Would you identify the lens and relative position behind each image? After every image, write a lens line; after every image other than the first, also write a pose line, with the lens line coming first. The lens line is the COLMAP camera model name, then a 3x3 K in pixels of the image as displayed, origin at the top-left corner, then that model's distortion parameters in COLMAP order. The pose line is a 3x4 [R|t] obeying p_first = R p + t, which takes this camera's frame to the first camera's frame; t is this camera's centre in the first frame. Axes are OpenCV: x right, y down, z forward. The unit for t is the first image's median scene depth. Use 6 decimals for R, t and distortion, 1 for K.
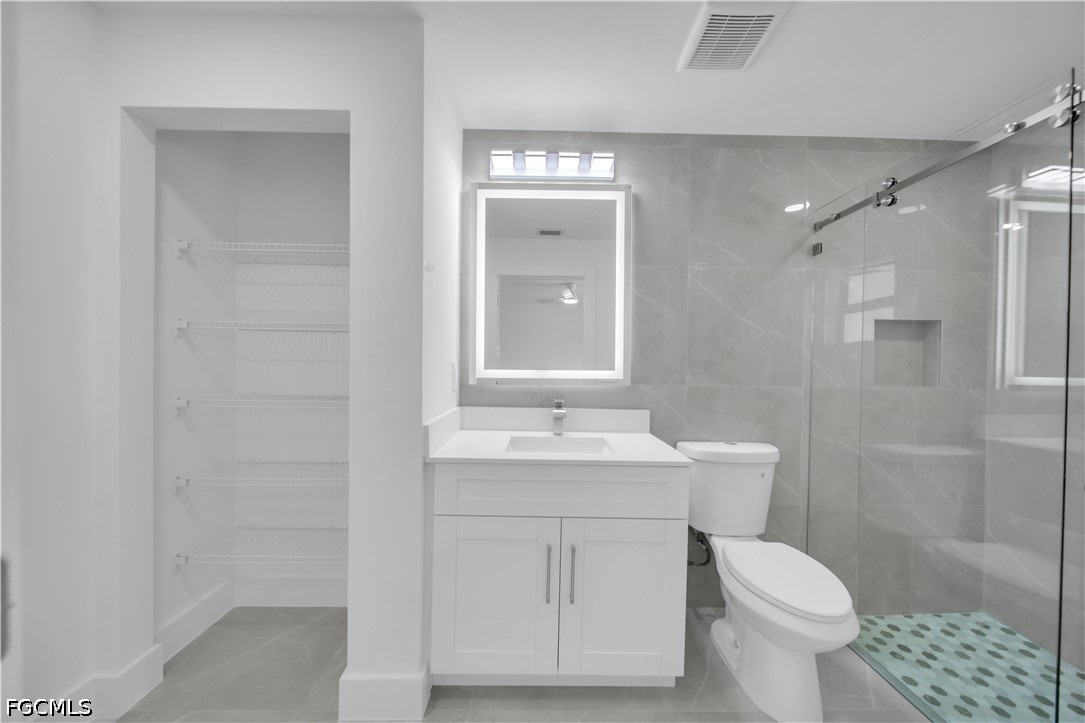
lens RADIAL K [[379.4, 0, 541.8], [0, 379.4, 367.2], [0, 0, 1]] dist [0.003289, 0.000008]
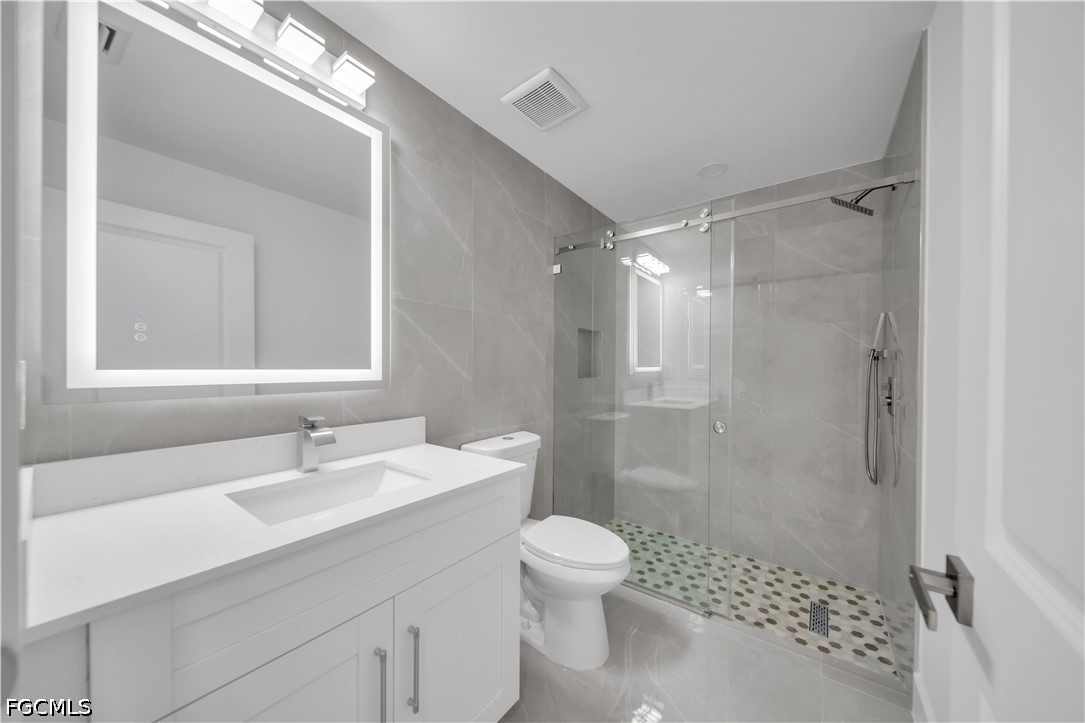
lens RADIAL K [[379.4, 0, 541.8], [0, 379.4, 367.2], [0, 0, 1]] dist [0.003289, 0.000008]
pose [[0.597289, -0.016919, 0.801848, -0.224881], [0.009872, 0.999857, 0.013744, 0.000894], [-0.801966, -0.000293, 0.597370, 0.308973]]
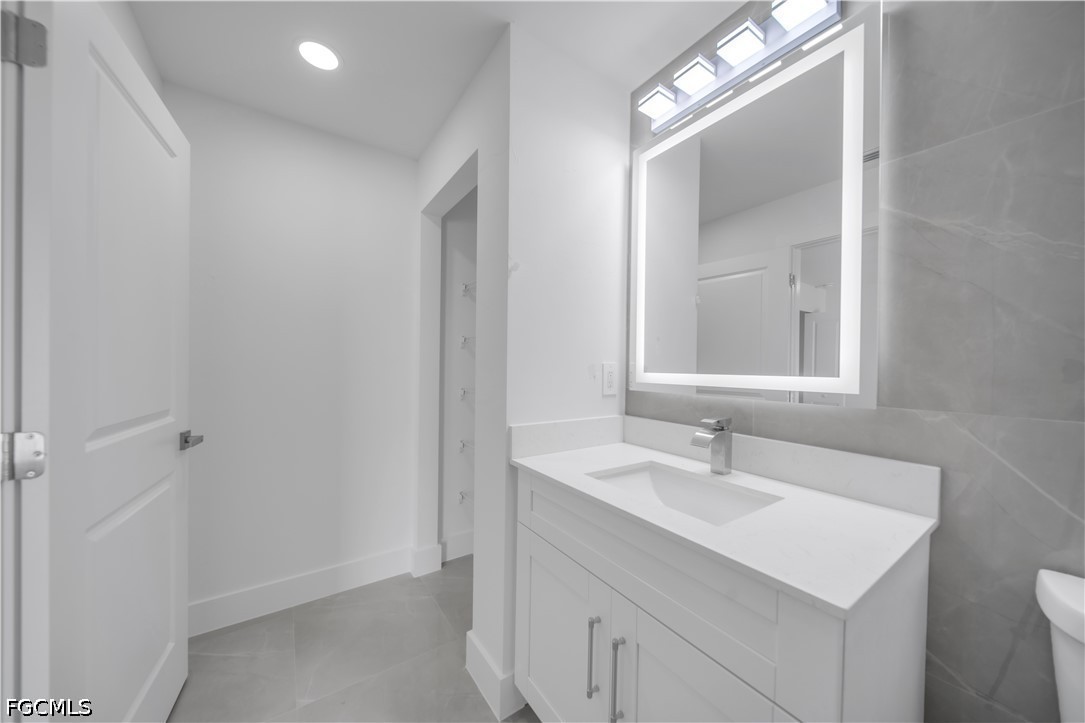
lens RADIAL K [[374.2, 0, 545.9], [0, 374.2, 368.2], [0, 0, 1]] dist [0.000618, -0.000257]
pose [[0.561578, 0.001597, -0.827422, 0.408683], [-0.007040, 0.999971, -0.002848, 0.000424], [0.827394, 0.007424, 0.561574, 0.392032]]
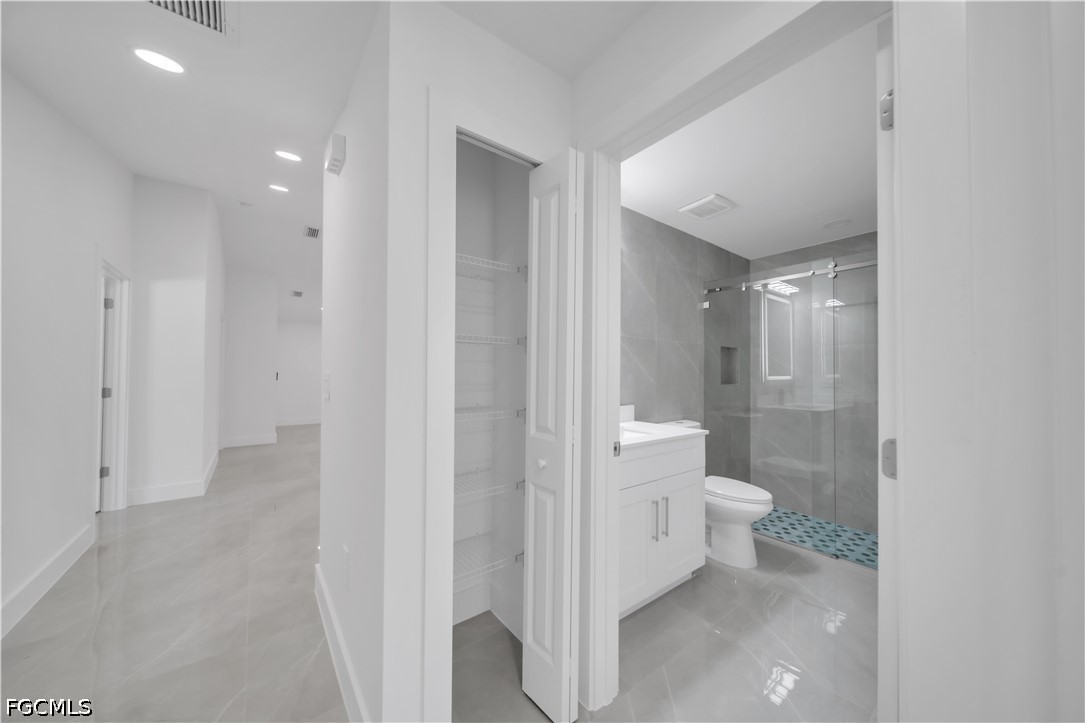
lens RADIAL K [[374.2, 0, 545.9], [0, 374.2, 368.2], [0, 0, 1]] dist [0.000618, -0.000257]
pose [[0.790453, -0.002730, 0.612517, -0.854062], [0.013255, 0.999832, -0.012648, -0.005067], [-0.612379, 0.018117, 0.790357, 0.106950]]
